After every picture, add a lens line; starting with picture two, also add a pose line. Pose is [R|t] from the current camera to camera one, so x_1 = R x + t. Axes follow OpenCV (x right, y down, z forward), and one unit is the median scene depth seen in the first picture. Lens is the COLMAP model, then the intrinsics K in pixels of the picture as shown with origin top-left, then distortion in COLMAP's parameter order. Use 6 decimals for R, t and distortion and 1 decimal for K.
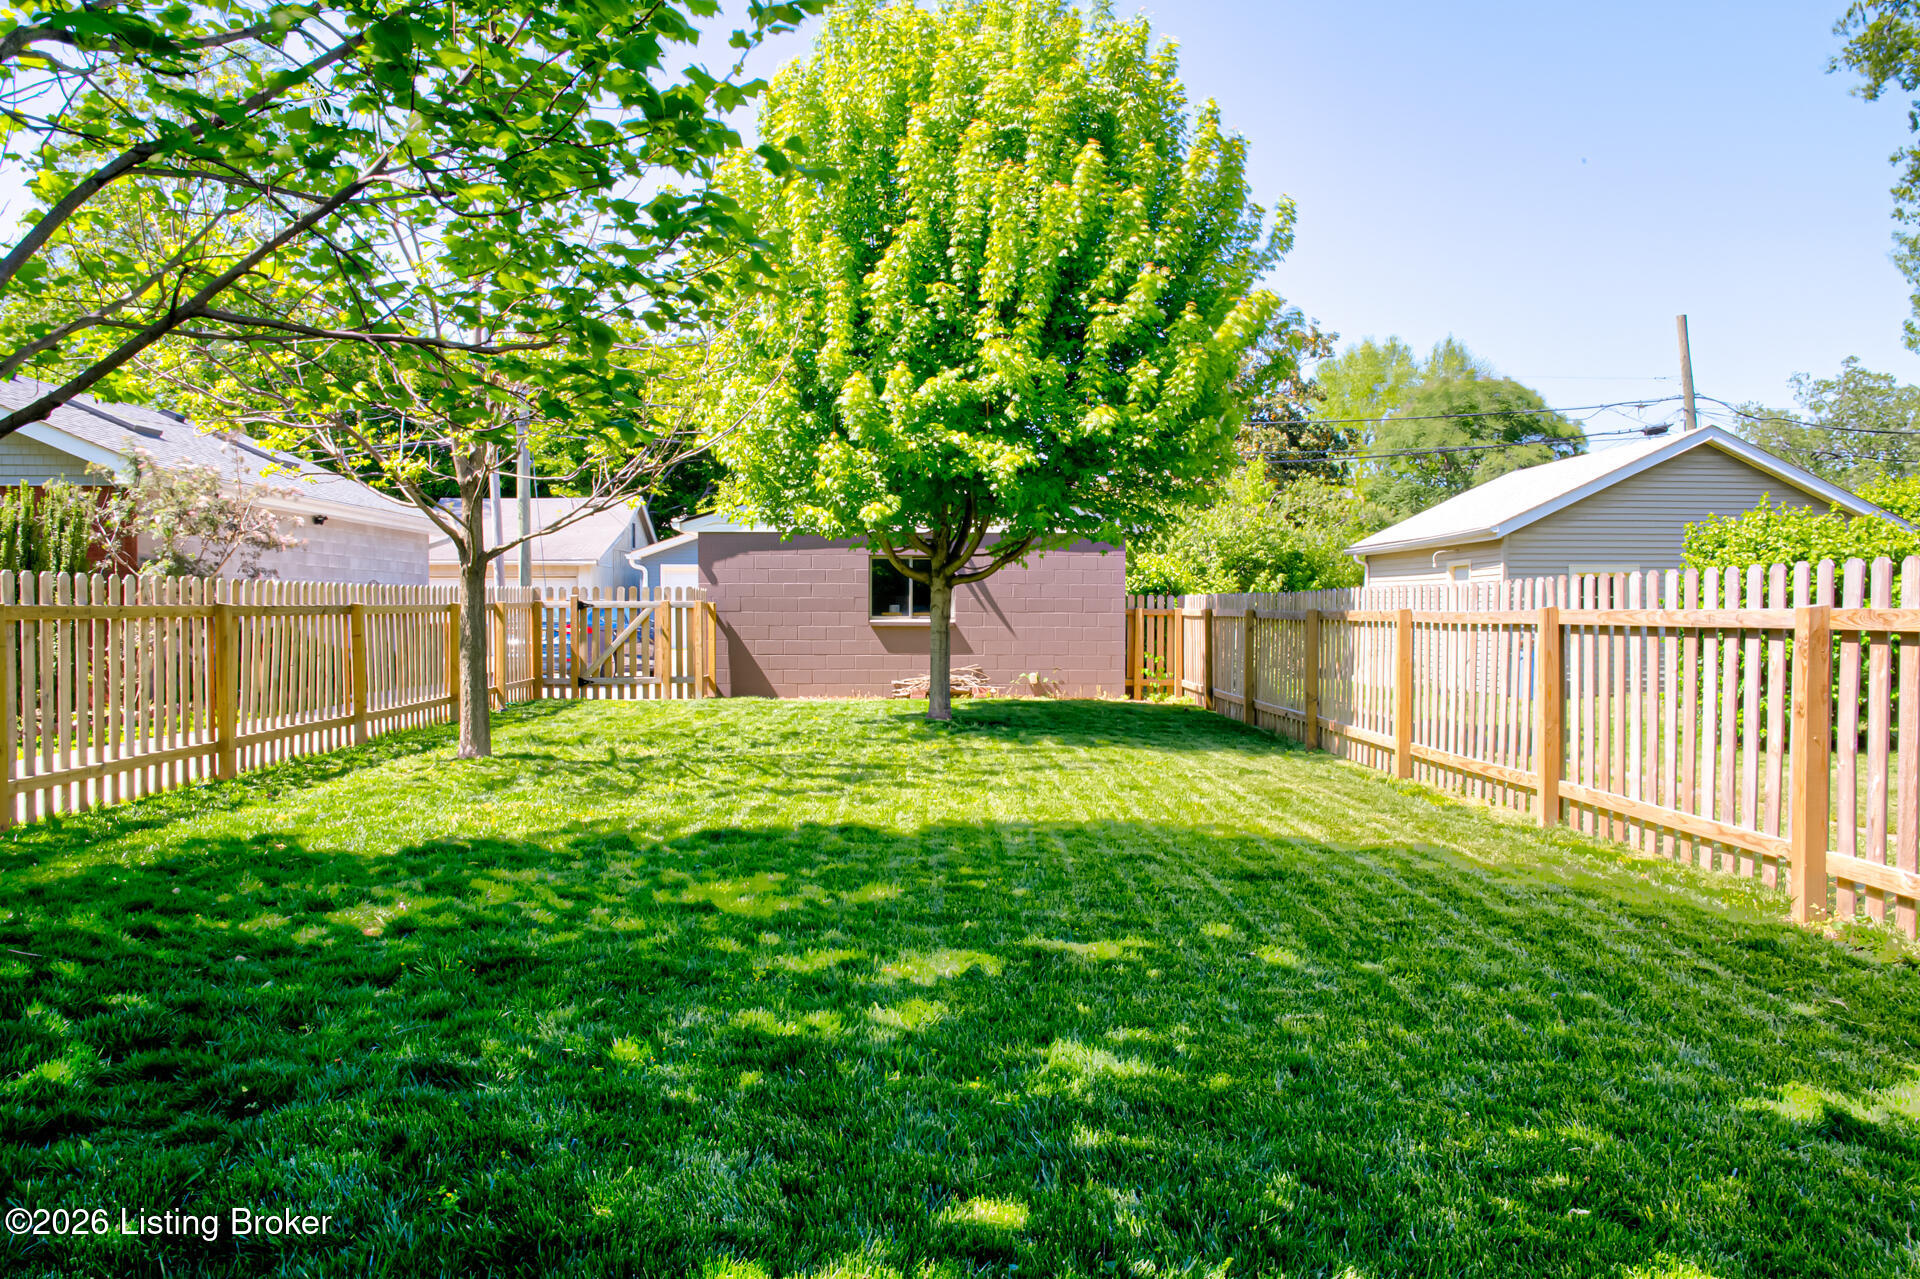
lens RADIAL K [[1376.7, 0, 960.0], [0, 1376.7, 639.5], [0, 0, 1]] dist [-0.036212, 0.004818]
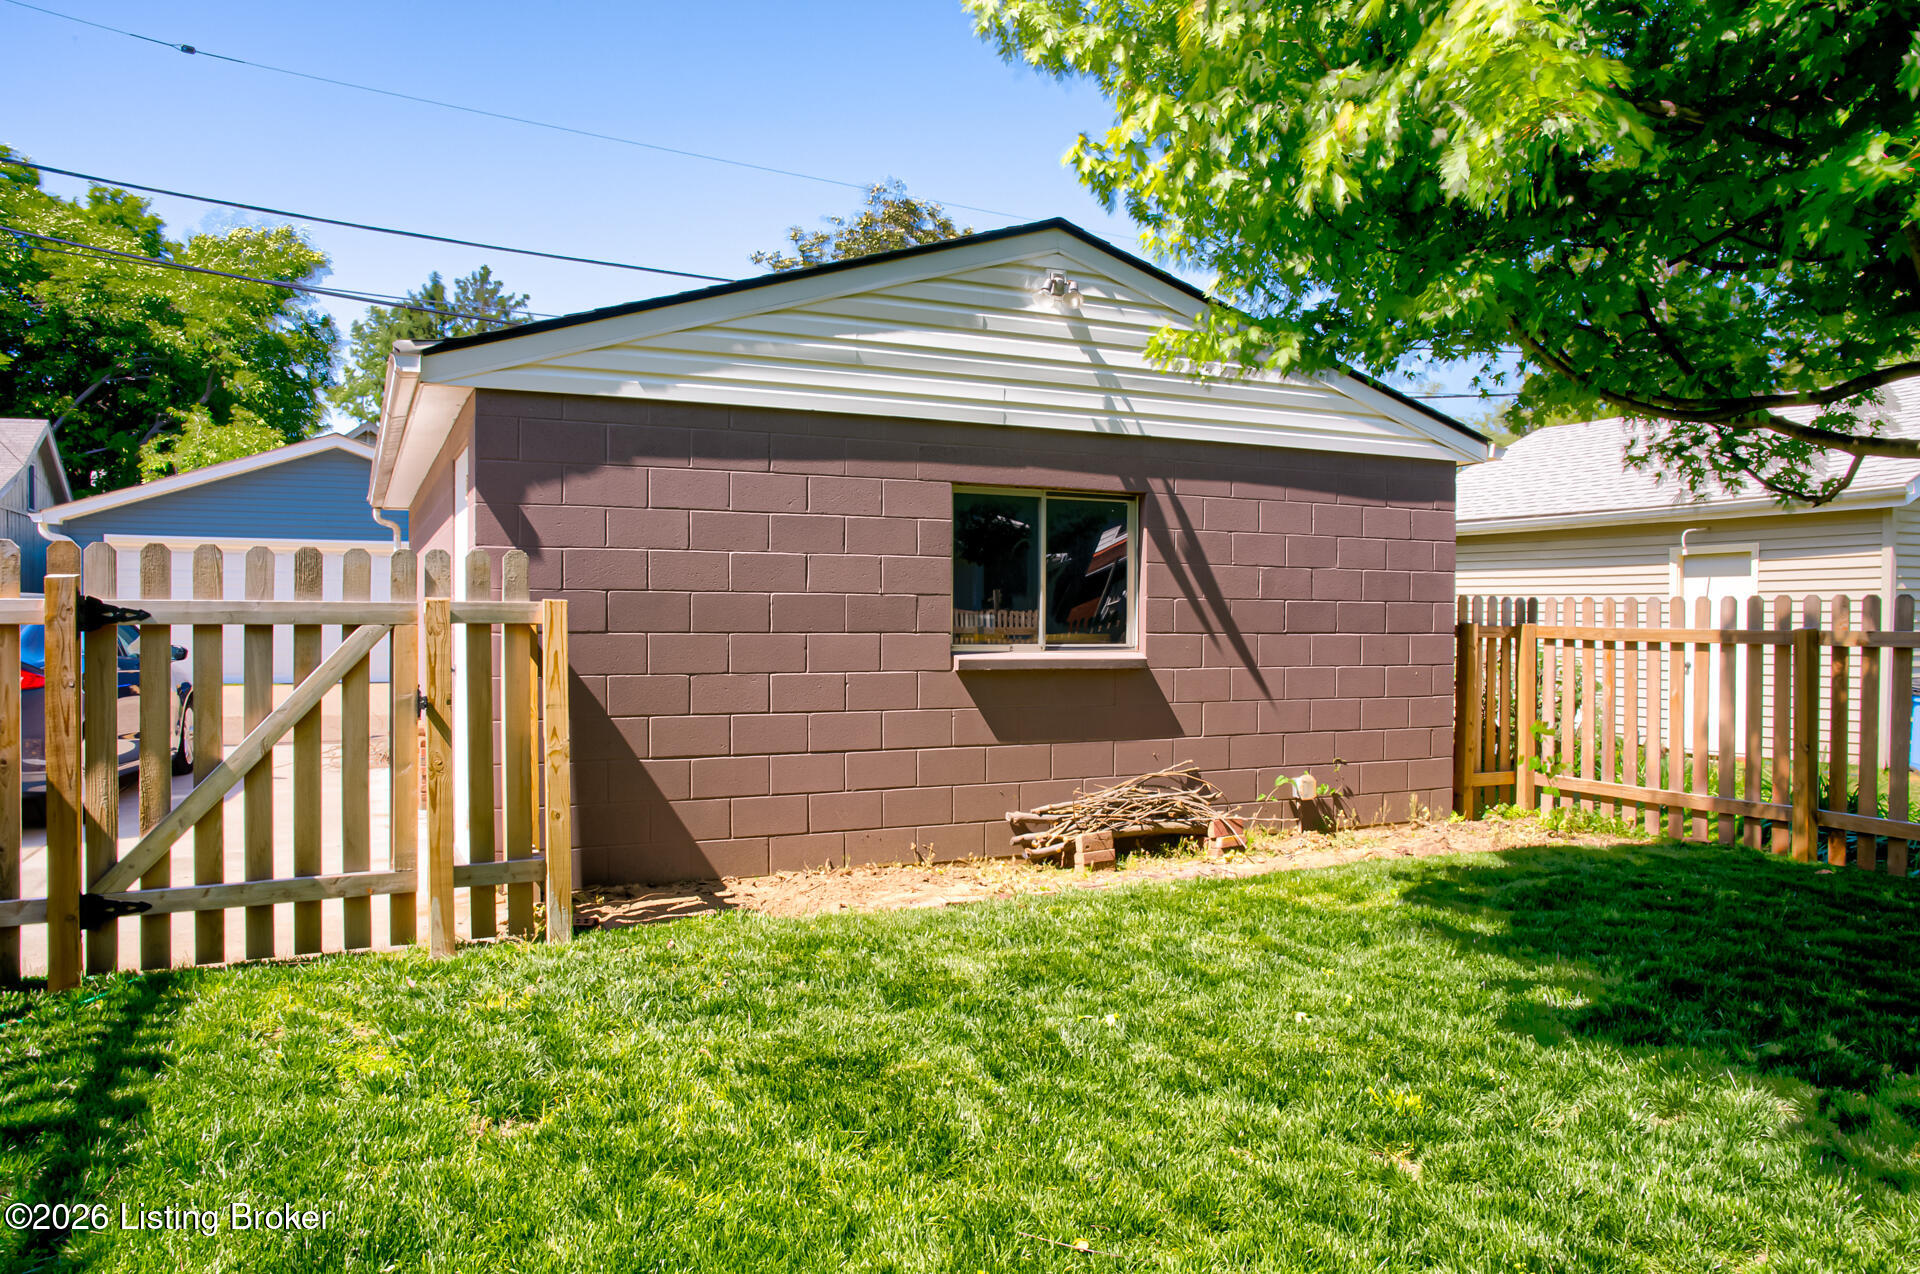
lens RADIAL K [[1376.7, 0, 960.0], [0, 1376.7, 637.0], [0, 0, 1]] dist [-0.036212, 0.004818]
pose [[0.908461, -0.007947, 0.417895, -0.282450], [0.012304, 0.999894, -0.007732, -0.021307], [-0.417789, 0.012166, 0.908462, 0.837164]]
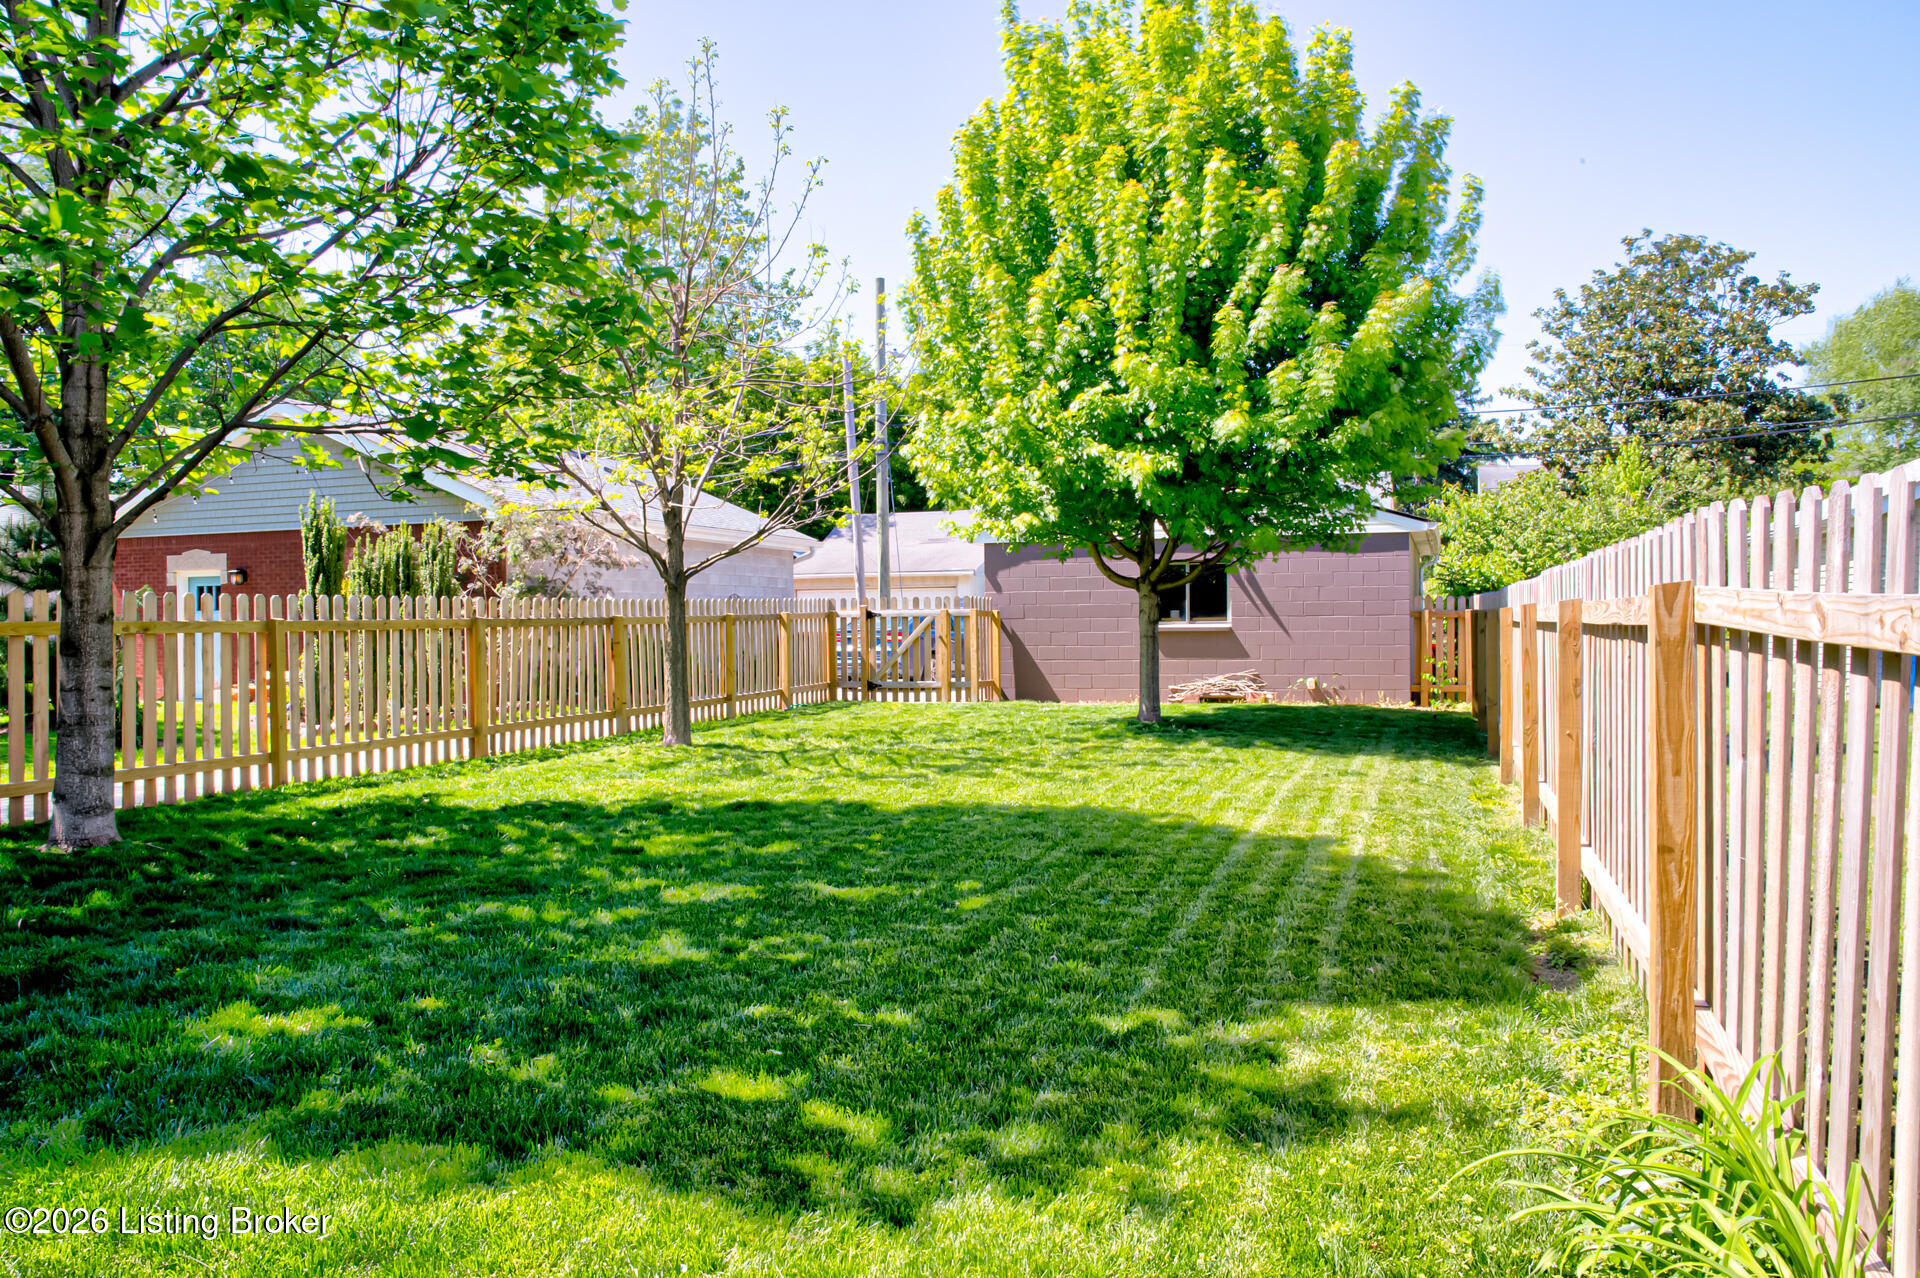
lens RADIAL K [[1434.4, 0, 960.0], [0, 1434.4, 639.0], [0, 0, 1]] dist [-0.009906, -0.002272]
pose [[0.938496, -0.007346, -0.345213, 0.216950], [0.005074, 0.999959, -0.007483, 0.003661], [0.345254, 0.005271, 0.938495, -0.047805]]
